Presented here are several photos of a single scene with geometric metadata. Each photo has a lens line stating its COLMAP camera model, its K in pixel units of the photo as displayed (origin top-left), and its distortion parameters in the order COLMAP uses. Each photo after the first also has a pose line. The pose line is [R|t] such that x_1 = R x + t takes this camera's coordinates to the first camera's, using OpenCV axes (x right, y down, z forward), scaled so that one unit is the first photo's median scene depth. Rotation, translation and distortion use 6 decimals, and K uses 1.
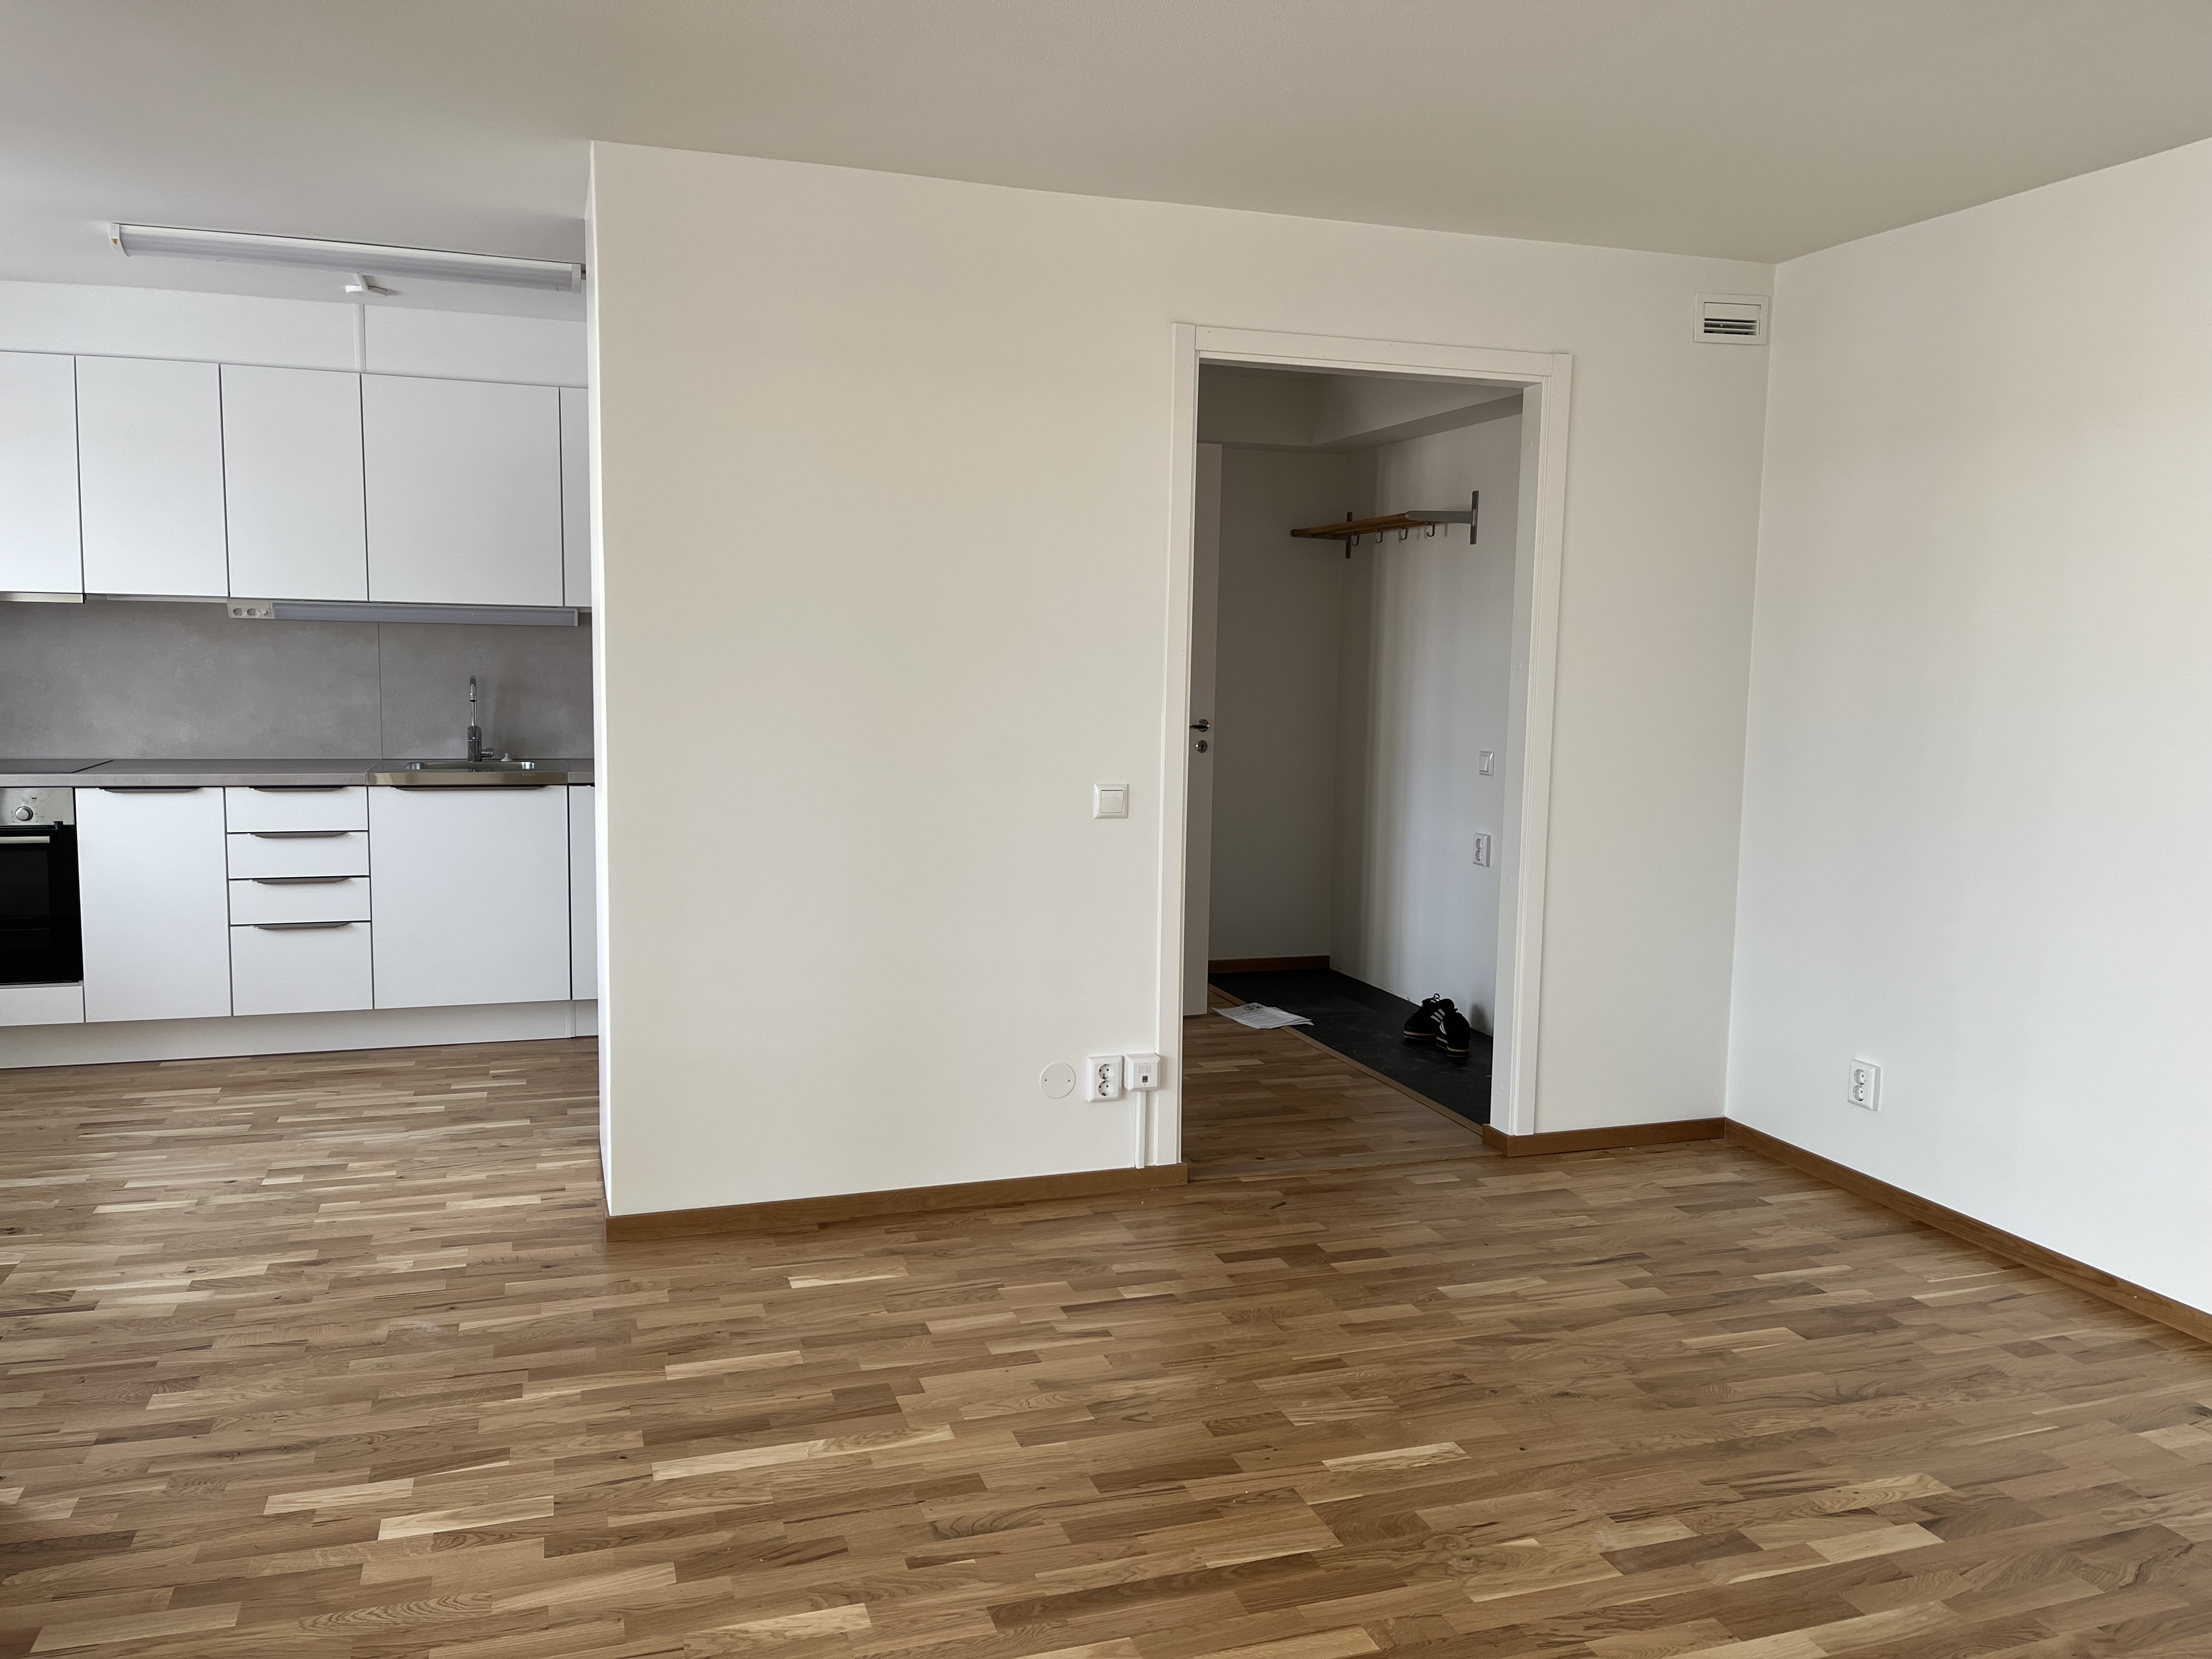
lens RADIAL K [[1668.4, 0, 1108.5], [0, 1668.4, 823.8], [0, 0, 1]] dist [0.055073, -0.074983]
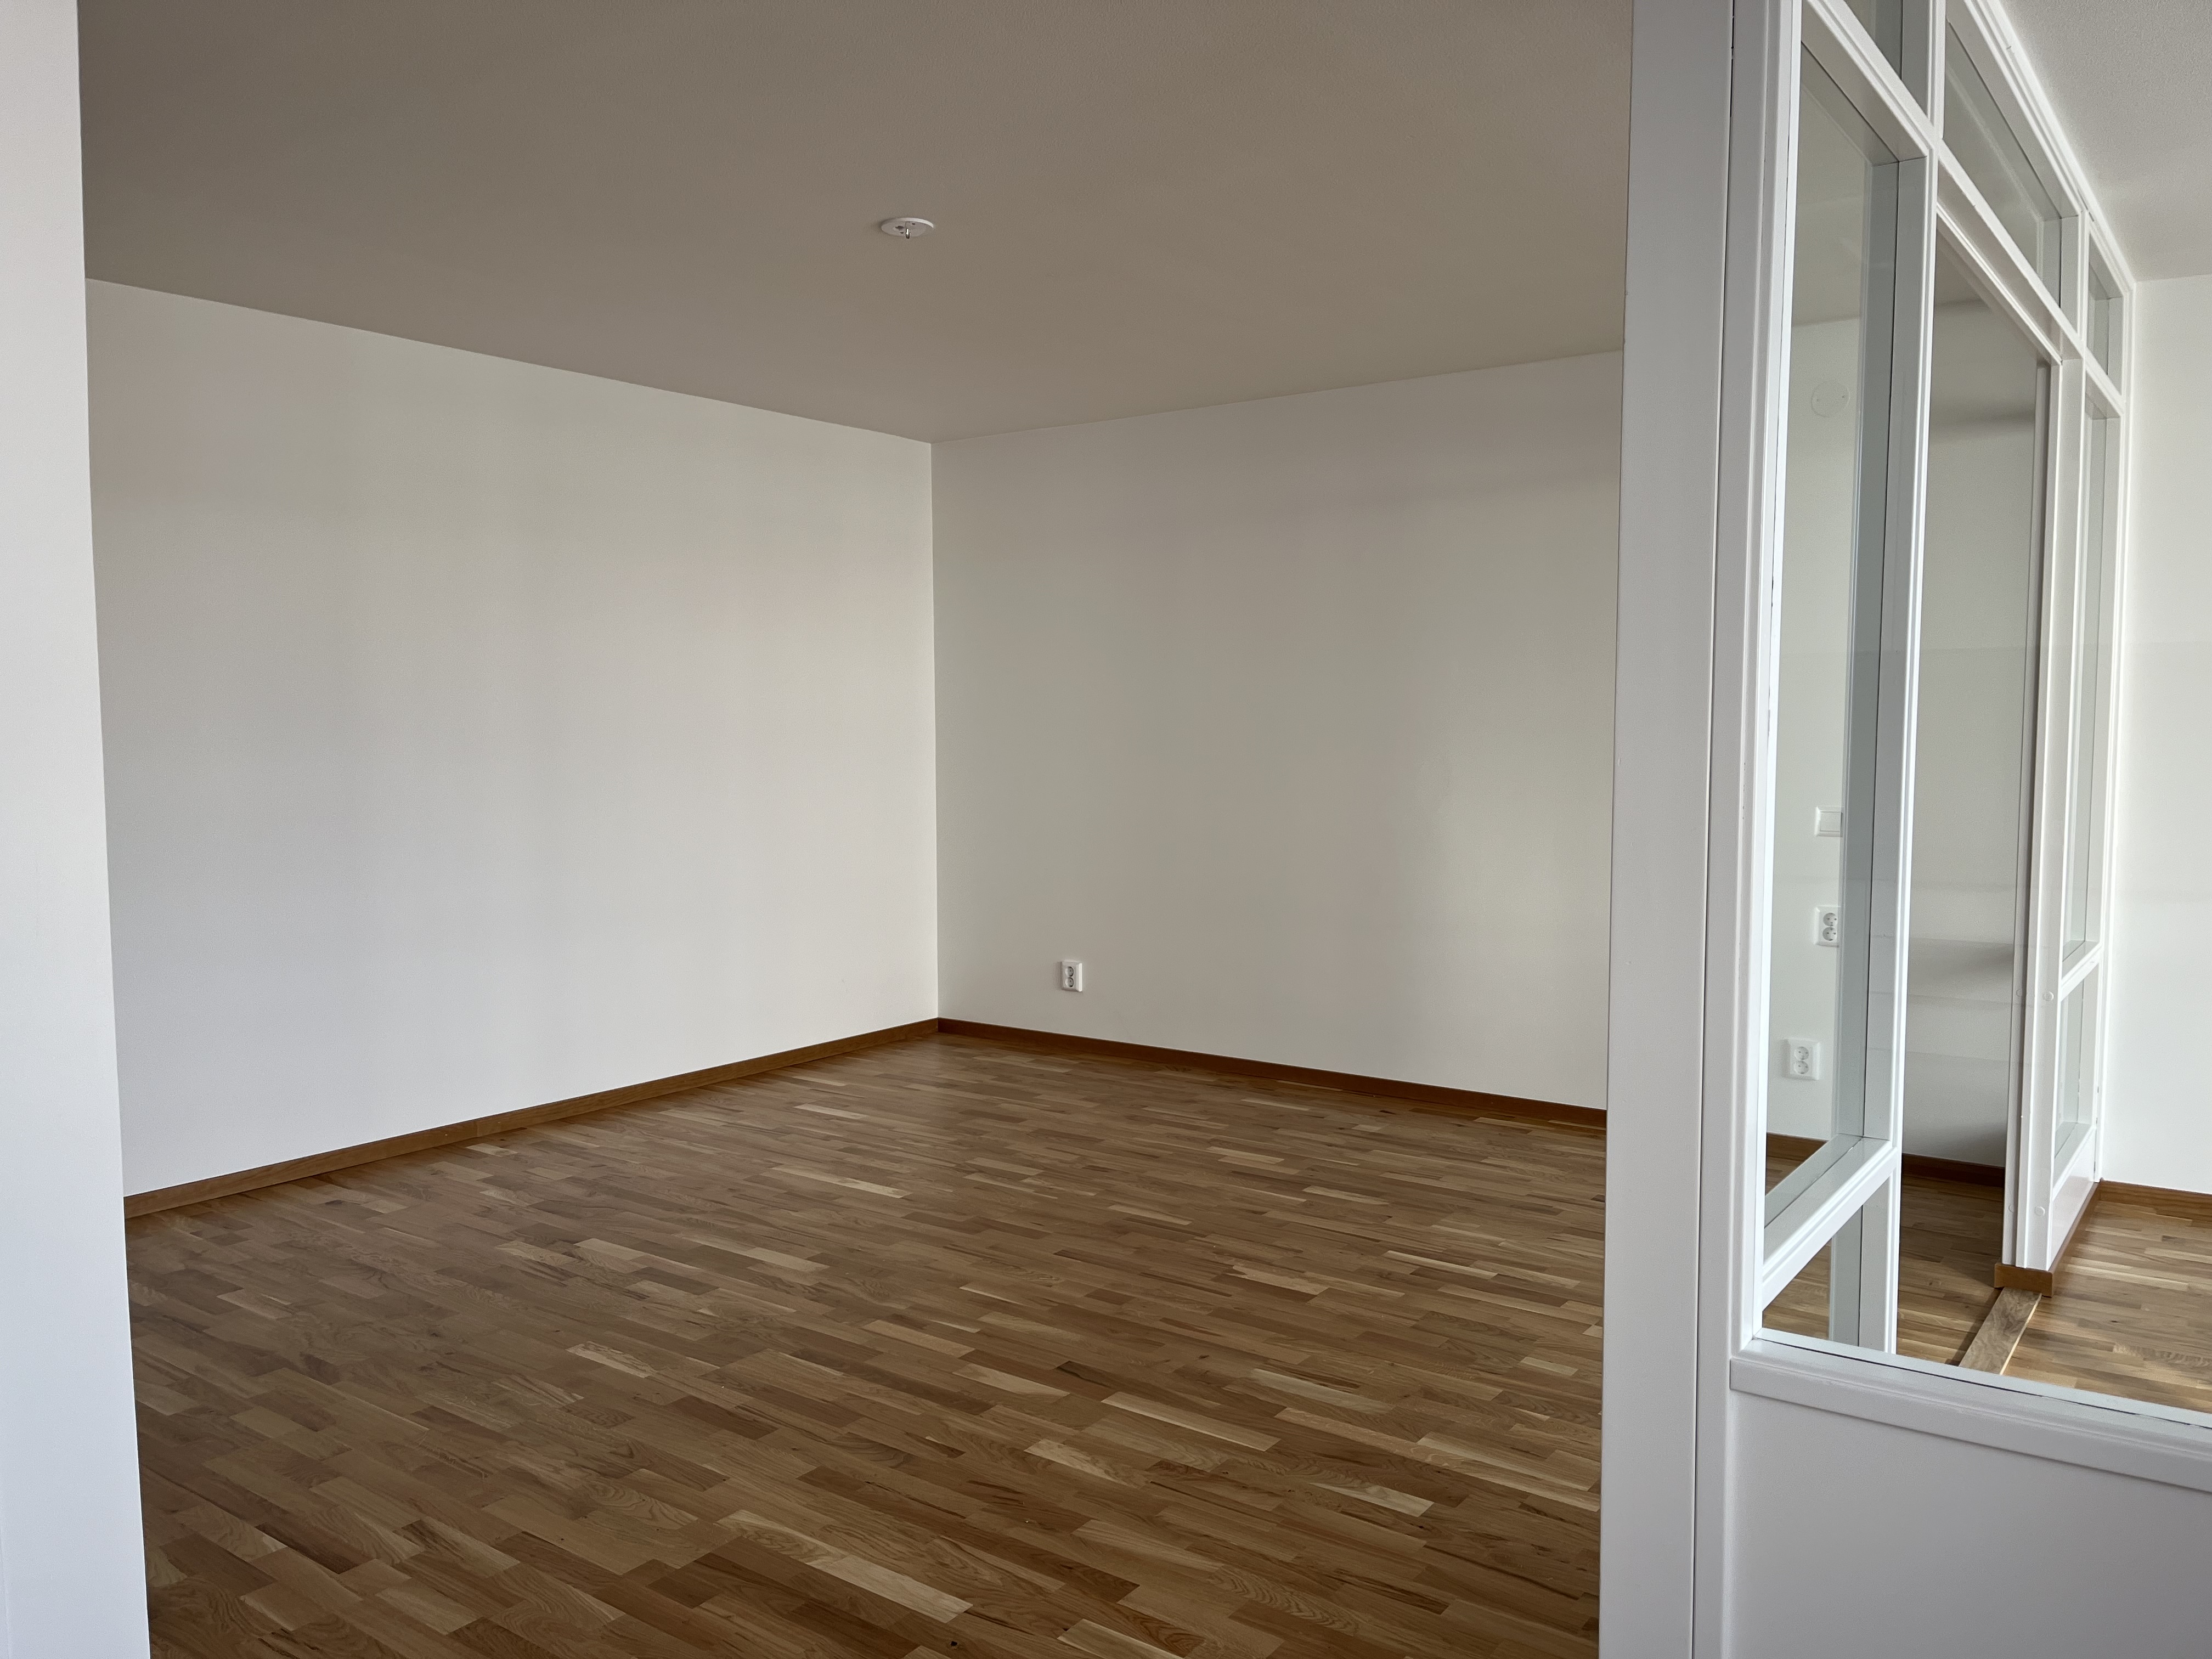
lens RADIAL K [[1668.4, 0, 1105.3], [0, 1668.4, 828.8], [0, 0, 1]] dist [0.055073, -0.074983]
pose [[-0.577331, -0.073309, 0.813213, -1.024052], [0.077780, 0.986495, 0.144148, -0.146734], [-0.812797, 0.146473, -0.563832, 1.401987]]
